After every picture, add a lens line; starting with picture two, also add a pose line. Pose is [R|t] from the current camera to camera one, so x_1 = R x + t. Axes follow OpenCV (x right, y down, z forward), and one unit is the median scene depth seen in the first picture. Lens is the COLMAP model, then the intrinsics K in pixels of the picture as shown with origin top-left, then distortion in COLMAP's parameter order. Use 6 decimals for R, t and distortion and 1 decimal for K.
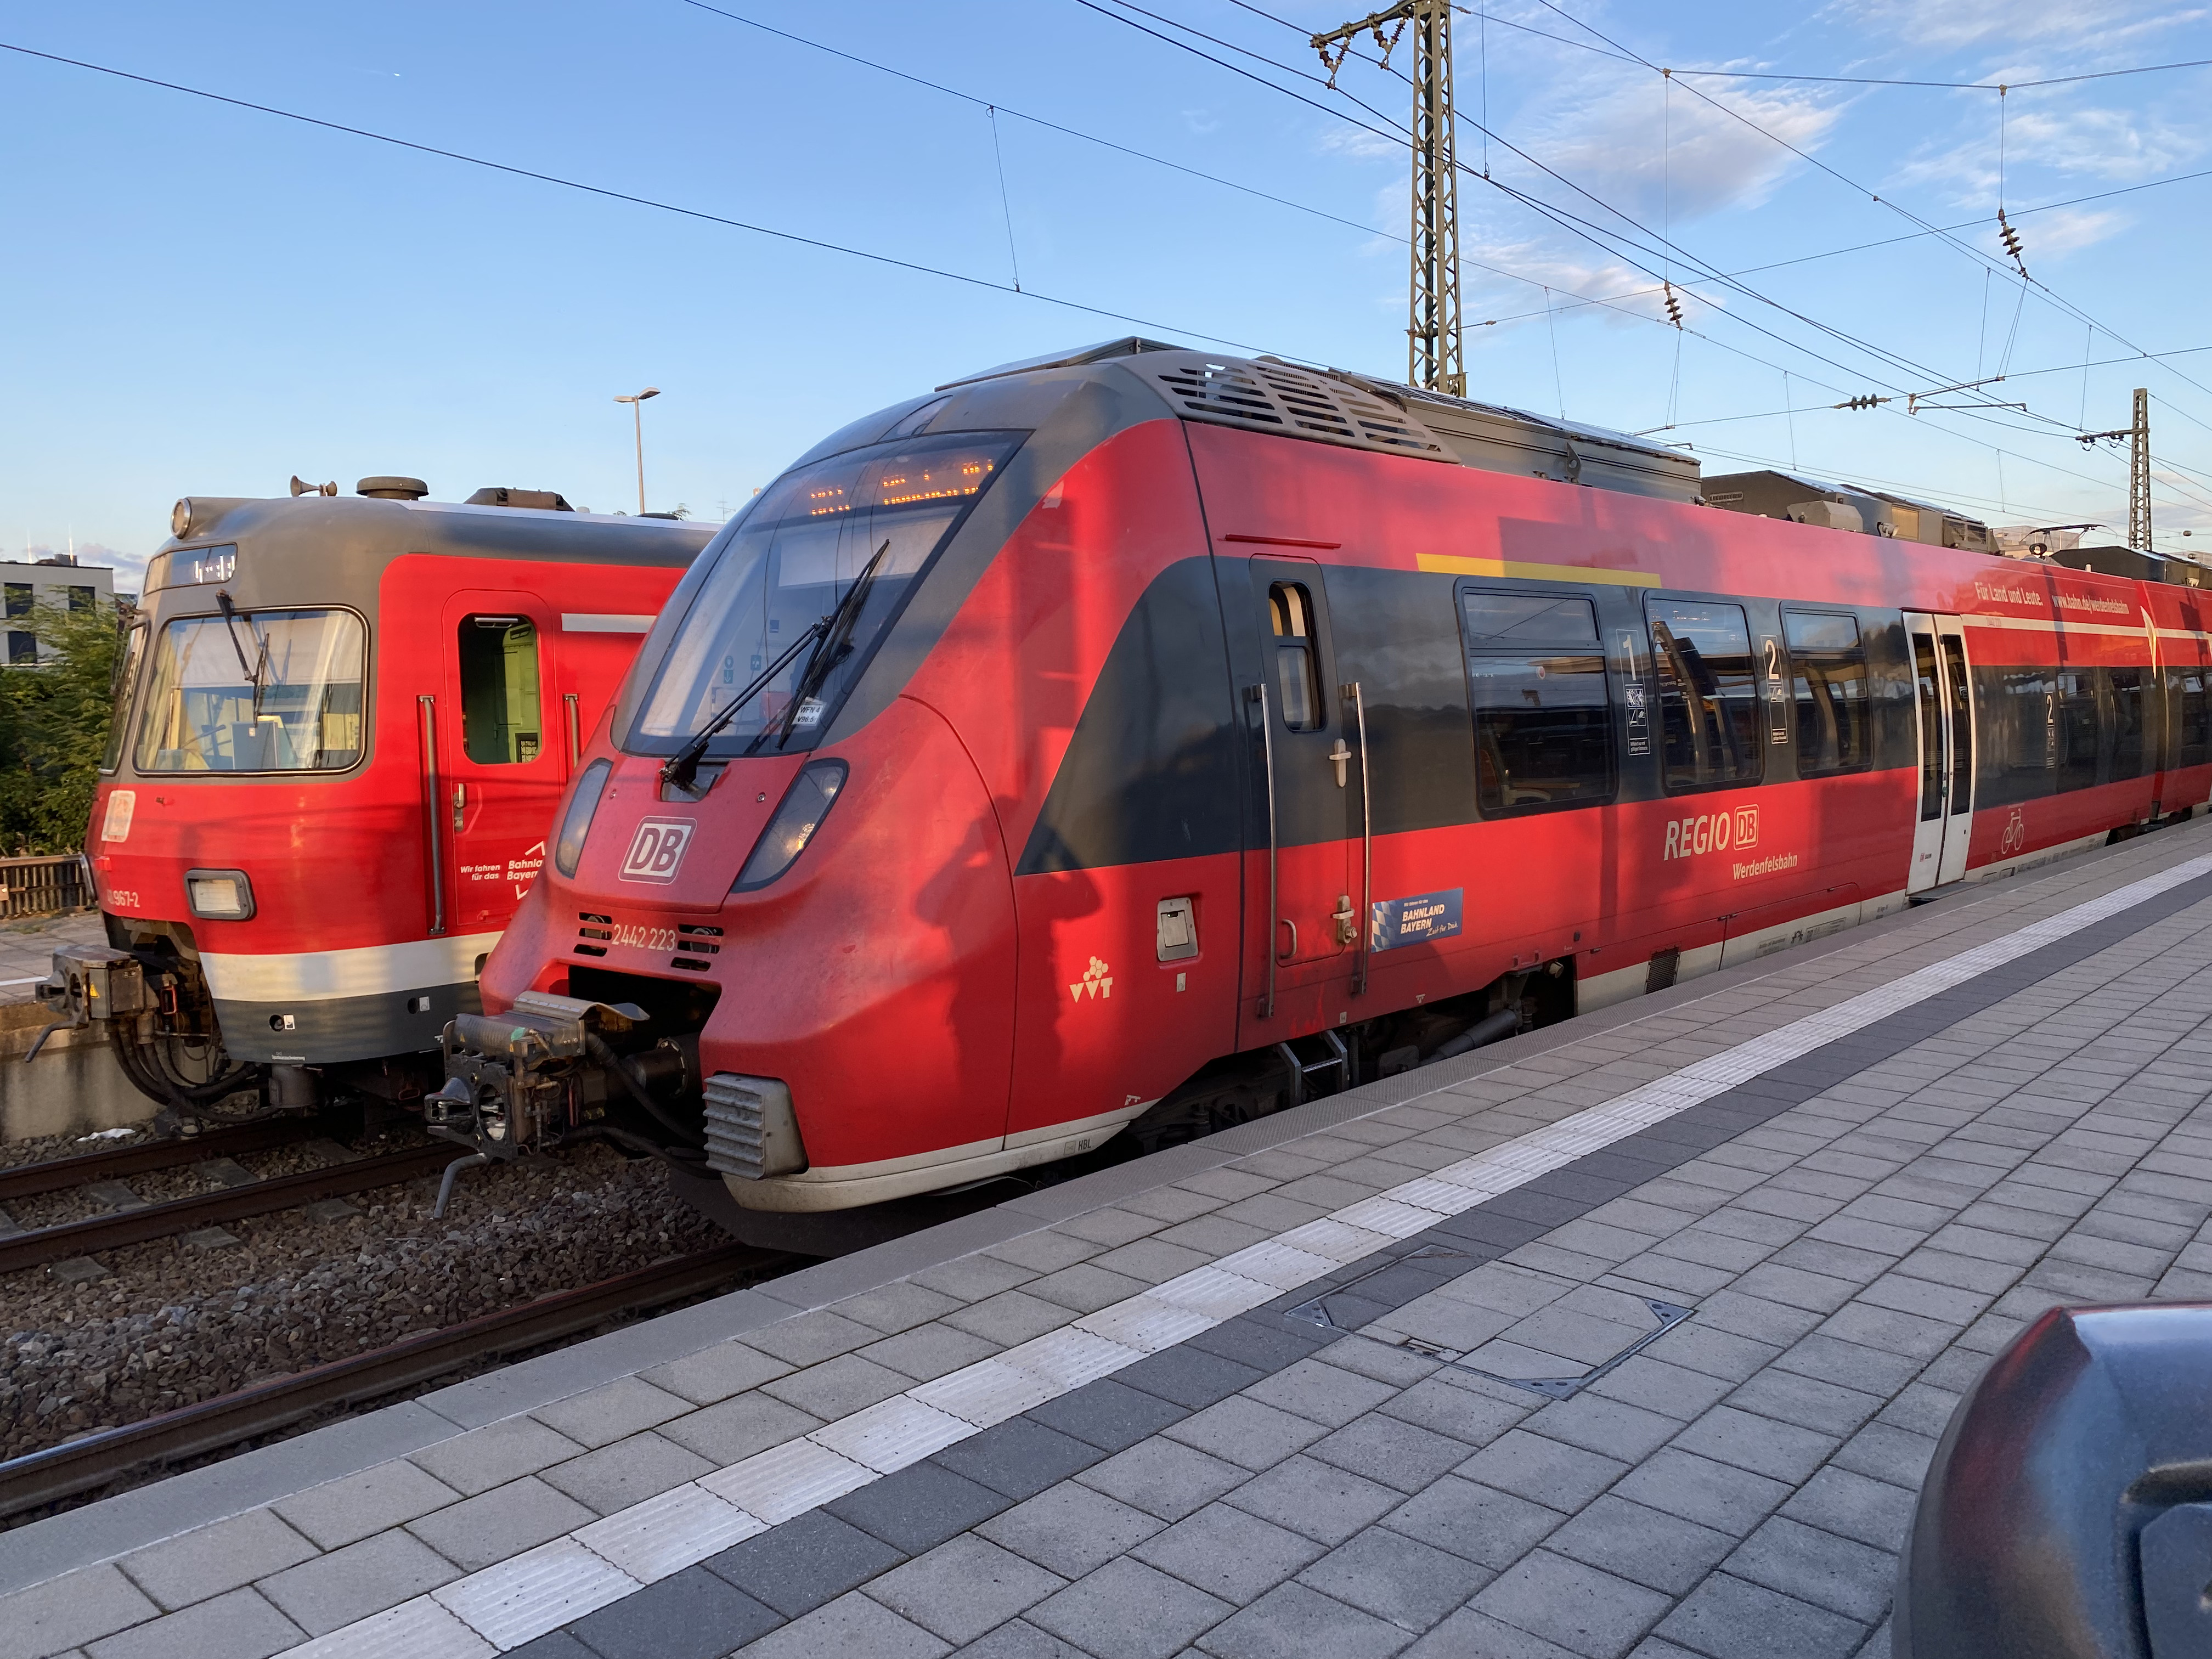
lens RADIAL K [[1675.0, 0, 1091.2], [0, 1675.0, 819.5], [0, 0, 1]] dist [0.032826, -0.024218]
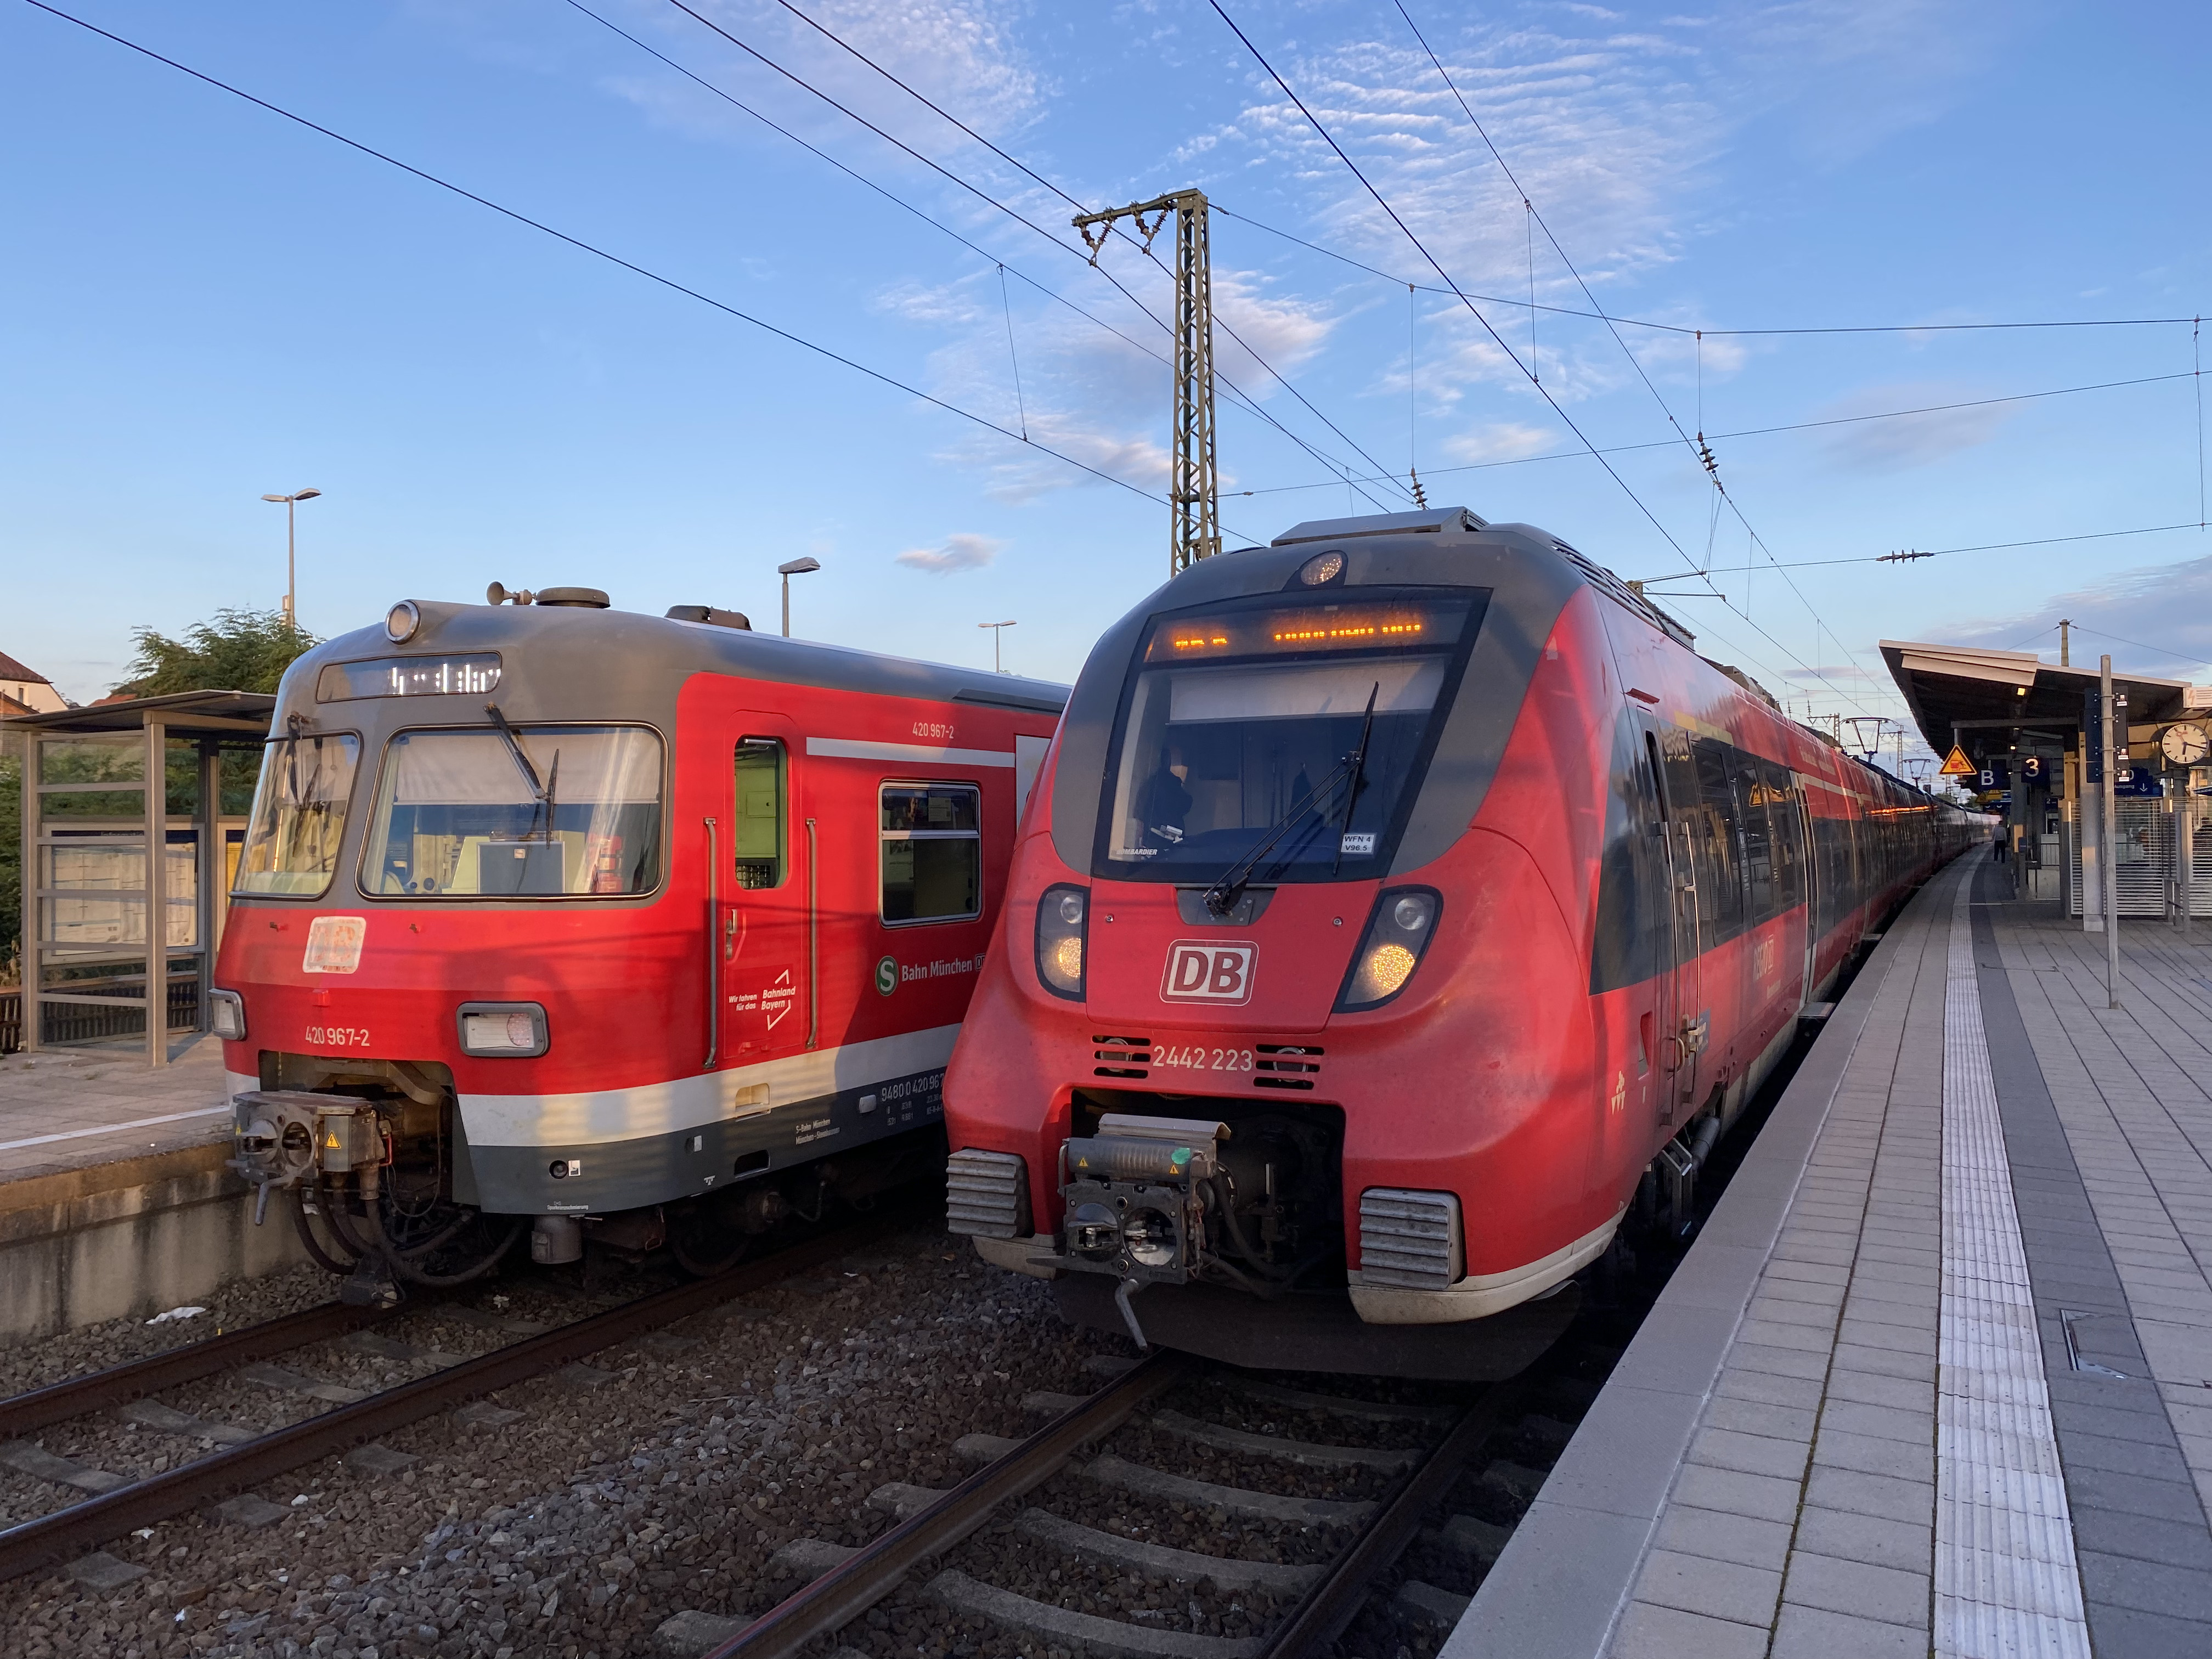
lens RADIAL K [[1675.0, 0, 1093.5], [0, 1675.0, 808.9], [0, 0, 1]] dist [0.032826, -0.024218]
pose [[0.961834, 0.020949, 0.272830, -0.457115], [0.002837, 0.996248, -0.086500, 0.005128], [-0.273618, 0.083973, 0.958166, 0.023671]]
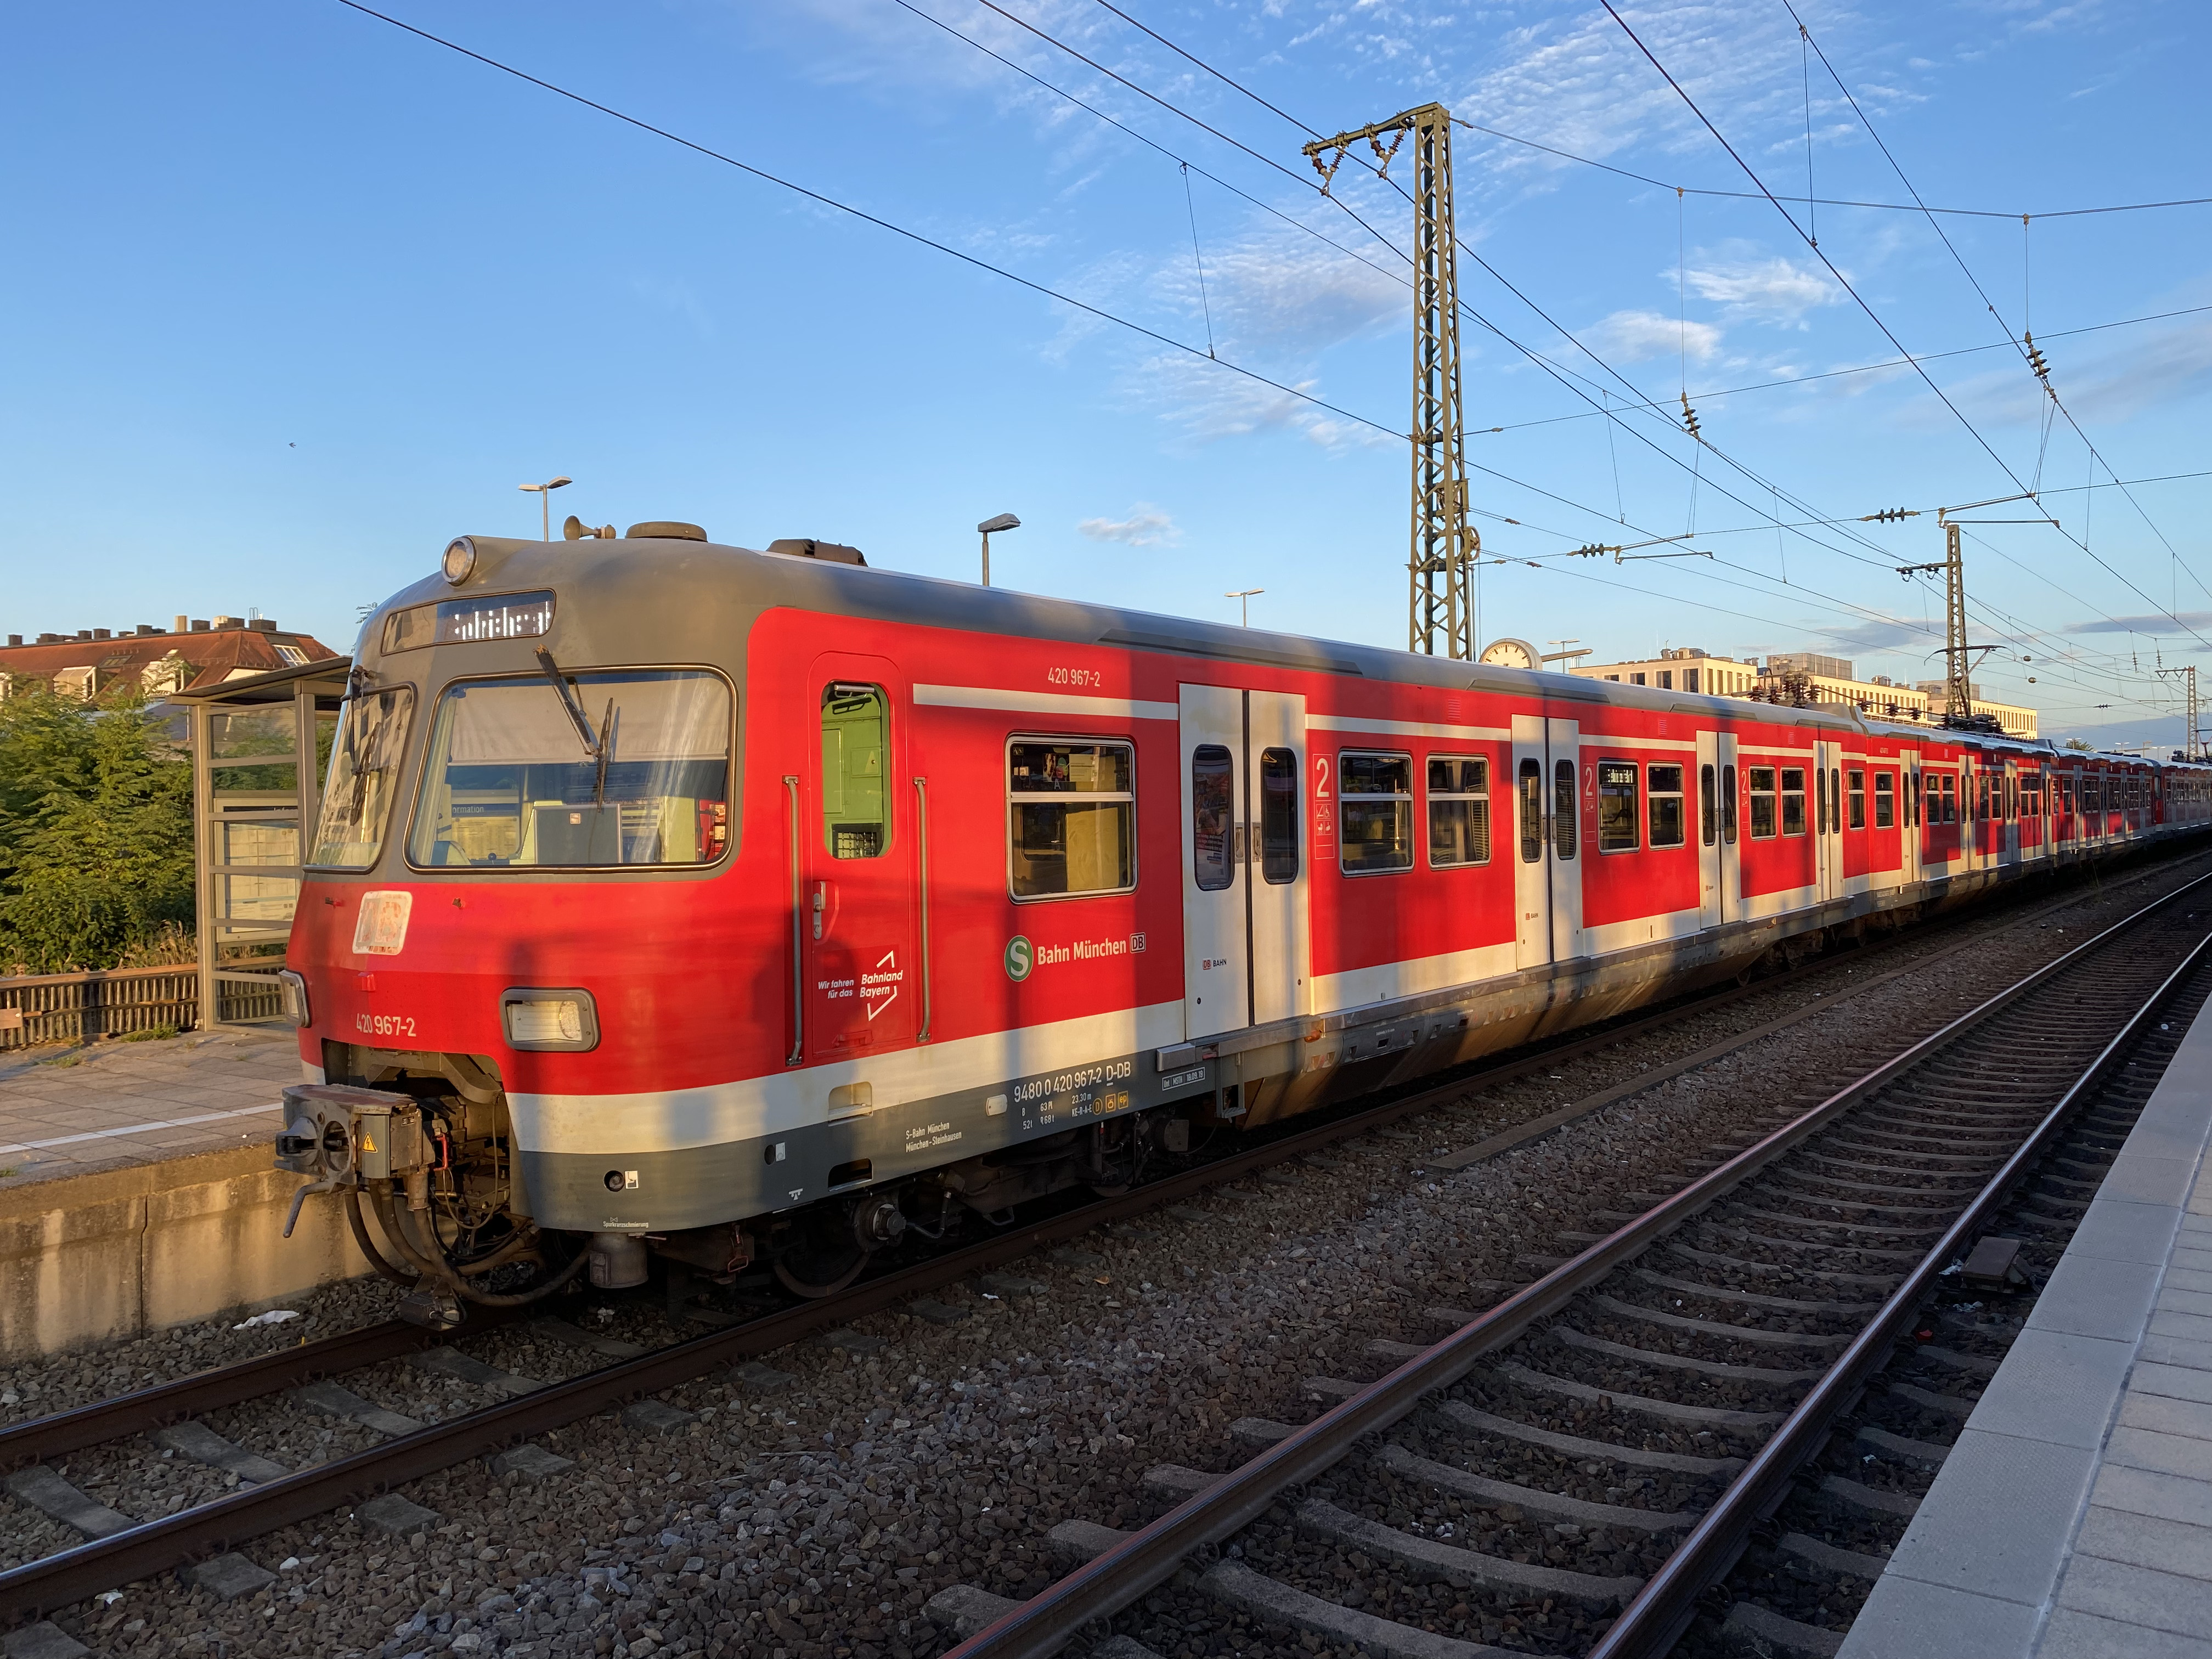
lens RADIAL K [[1675.0, 0, 1091.9], [0, 1675.0, 818.9], [0, 0, 1]] dist [0.032826, -0.024218]
pose [[0.993207, 0.005793, 0.116212, -0.352036], [0.002019, 0.997751, -0.066999, 0.003473], [-0.116339, 0.066778, 0.990962, 0.171479]]
